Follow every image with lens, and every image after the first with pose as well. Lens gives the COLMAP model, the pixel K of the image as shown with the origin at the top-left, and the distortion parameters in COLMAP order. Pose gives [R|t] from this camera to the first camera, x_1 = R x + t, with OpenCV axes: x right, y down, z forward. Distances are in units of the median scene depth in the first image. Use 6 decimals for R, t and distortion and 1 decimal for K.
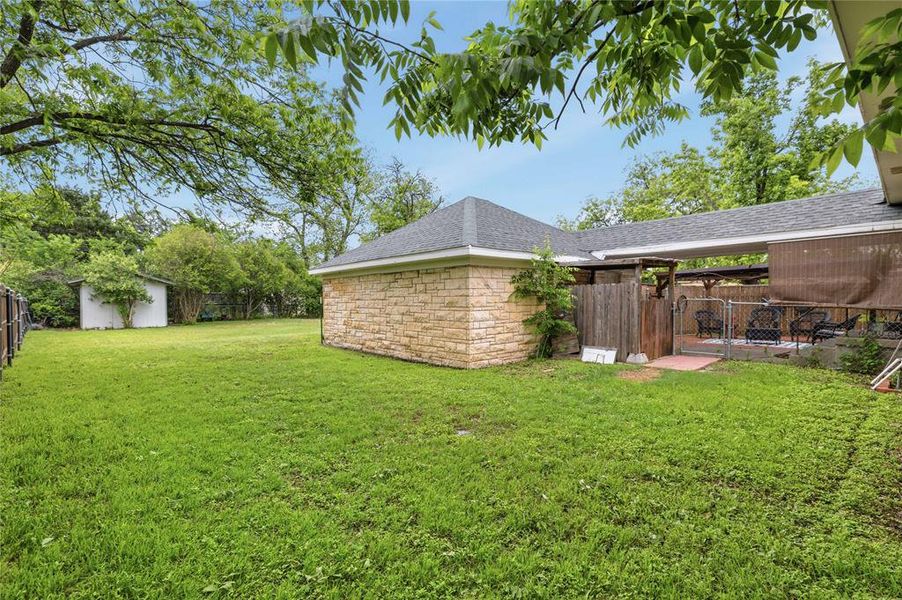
lens RADIAL K [[400.2, 0, 451.8], [0, 400.2, 314.1], [0, 0, 1]] dist [0.001905, 0.000333]
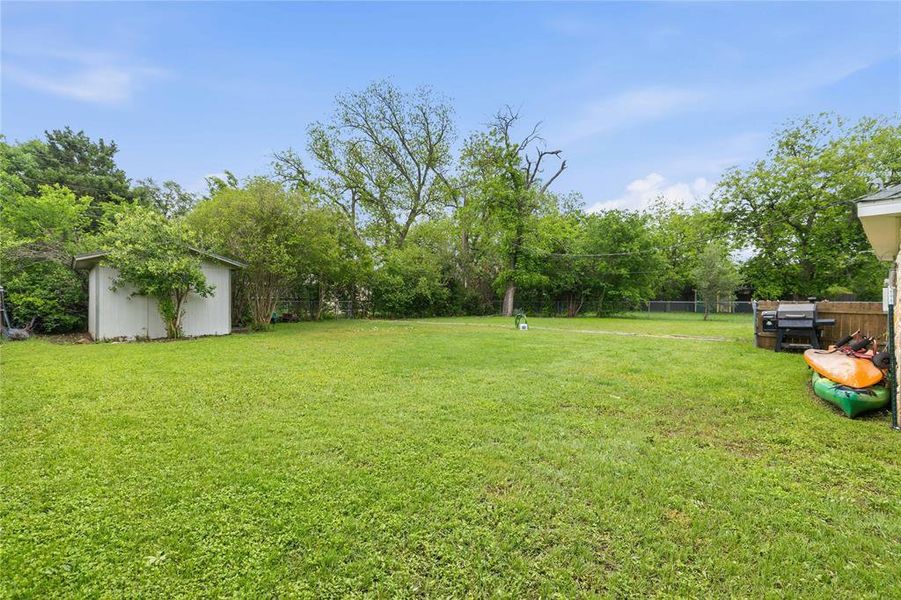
lens RADIAL K [[394.6, 0, 444.9], [0, 394.6, 300.9], [0, 0, 1]] dist [0.000528, 0.000359]
pose [[0.999719, 0.009458, 0.021758, -0.393908], [-0.008892, 0.999623, -0.025972, -0.007944], [-0.021996, 0.025772, 0.999426, 0.378921]]
